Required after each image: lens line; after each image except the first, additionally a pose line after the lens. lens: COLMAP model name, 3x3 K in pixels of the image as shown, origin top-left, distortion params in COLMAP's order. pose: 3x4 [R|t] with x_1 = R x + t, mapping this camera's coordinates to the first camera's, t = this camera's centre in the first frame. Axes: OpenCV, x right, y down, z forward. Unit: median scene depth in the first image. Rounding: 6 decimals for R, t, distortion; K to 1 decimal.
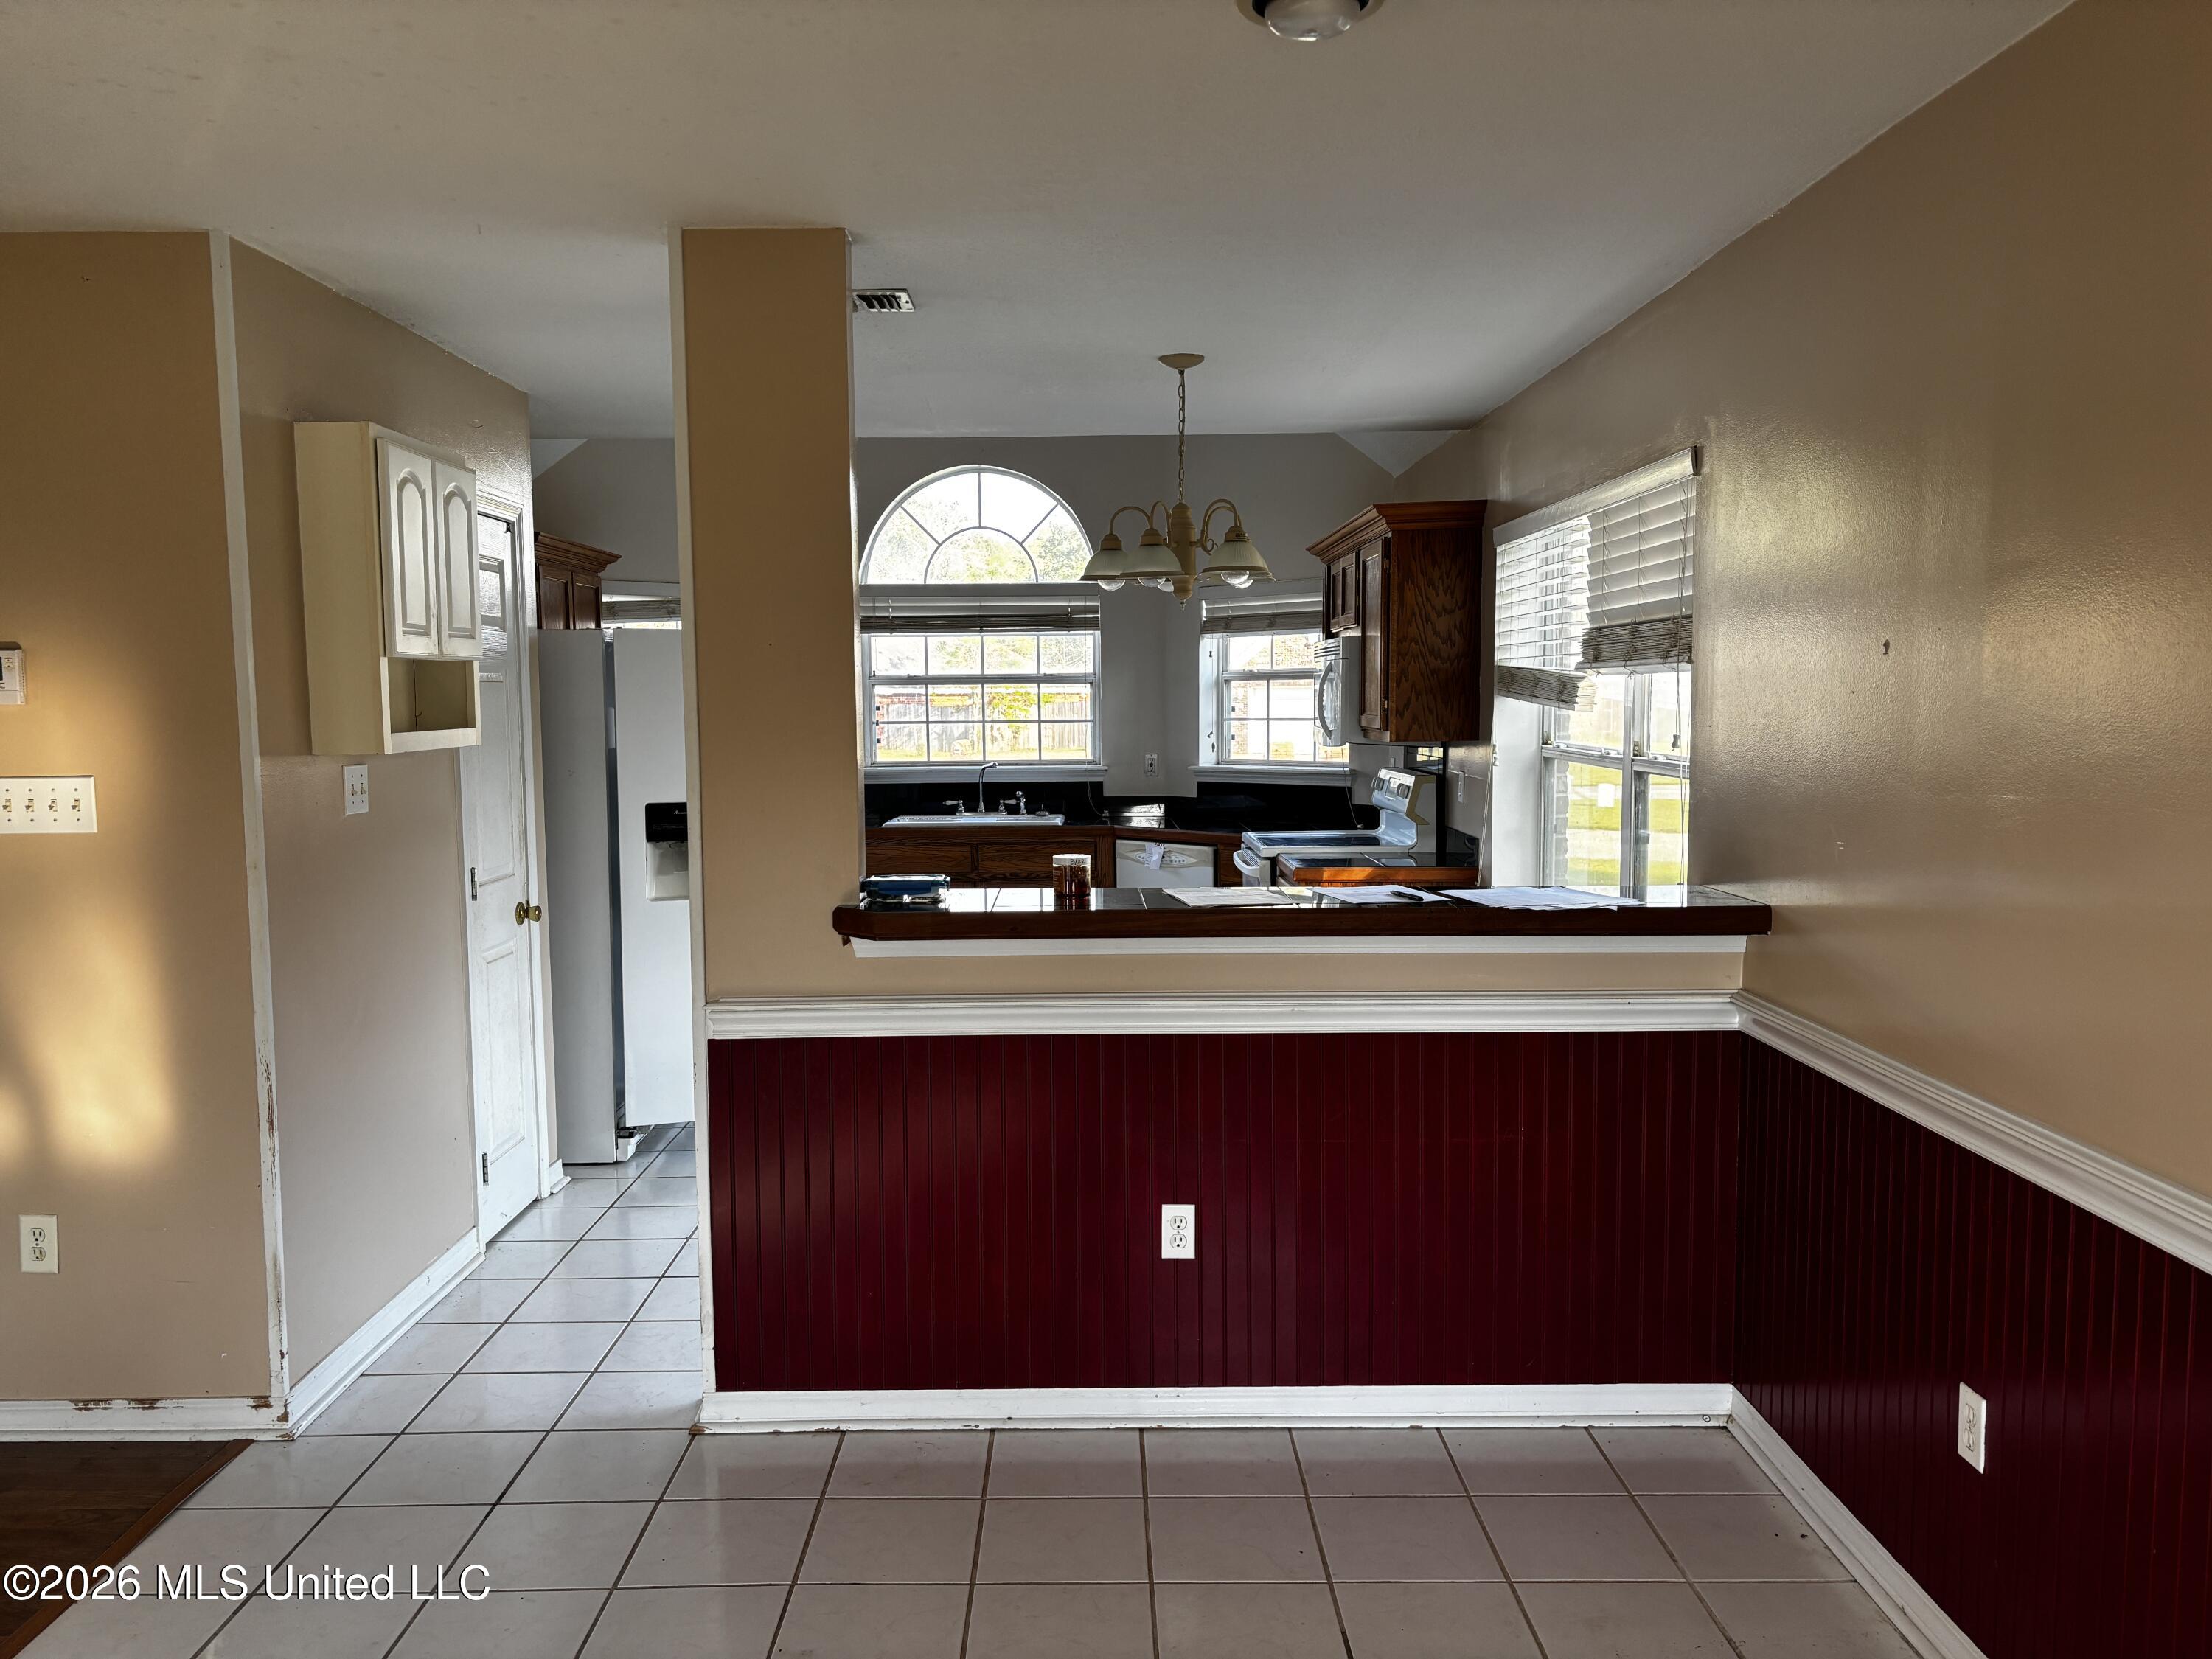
lens RADIAL K [[1665.8, 0, 1090.9], [0, 1665.8, 839.0], [0, 0, 1]] dist [0.060198, -0.060229]
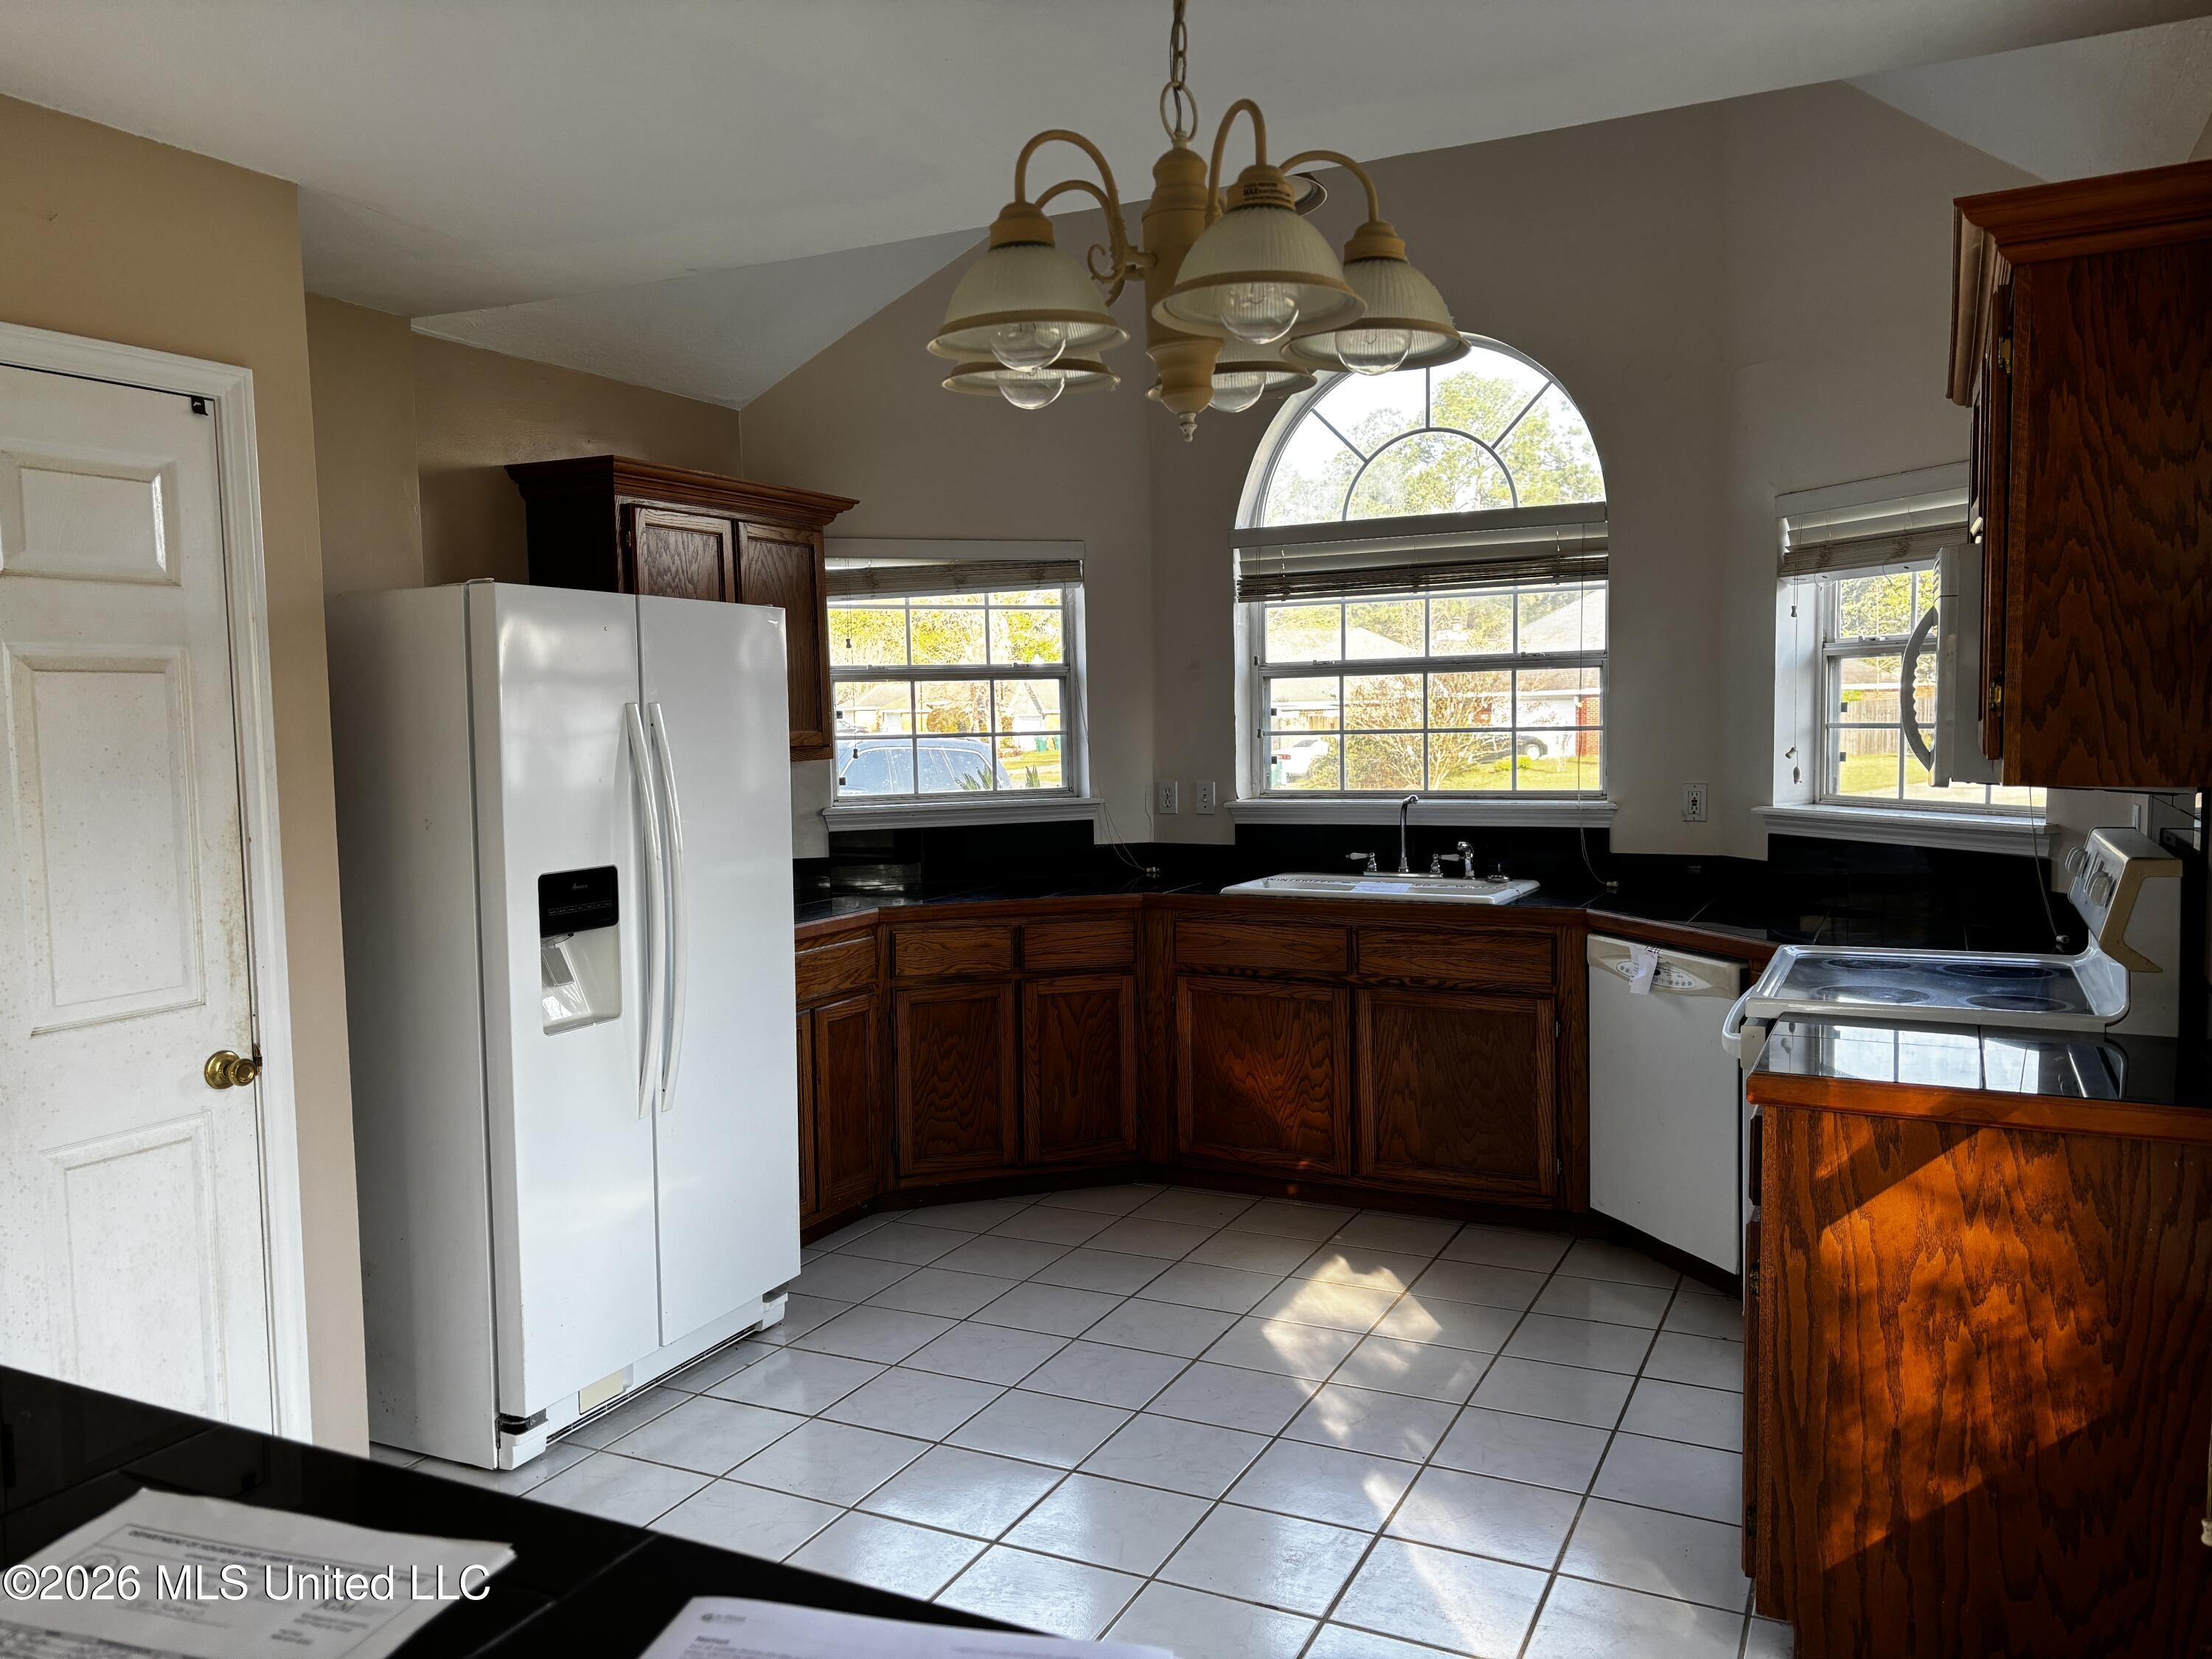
lens RADIAL K [[1665.8, 0, 1090.9], [0, 1665.8, 839.0], [0, 0, 1]] dist [0.060198, -0.060229]
pose [[0.890317, 0.026696, -0.454558, 0.118788], [-0.027267, 0.999614, 0.005302, -0.029112], [0.454524, 0.007674, 0.890701, 0.373923]]
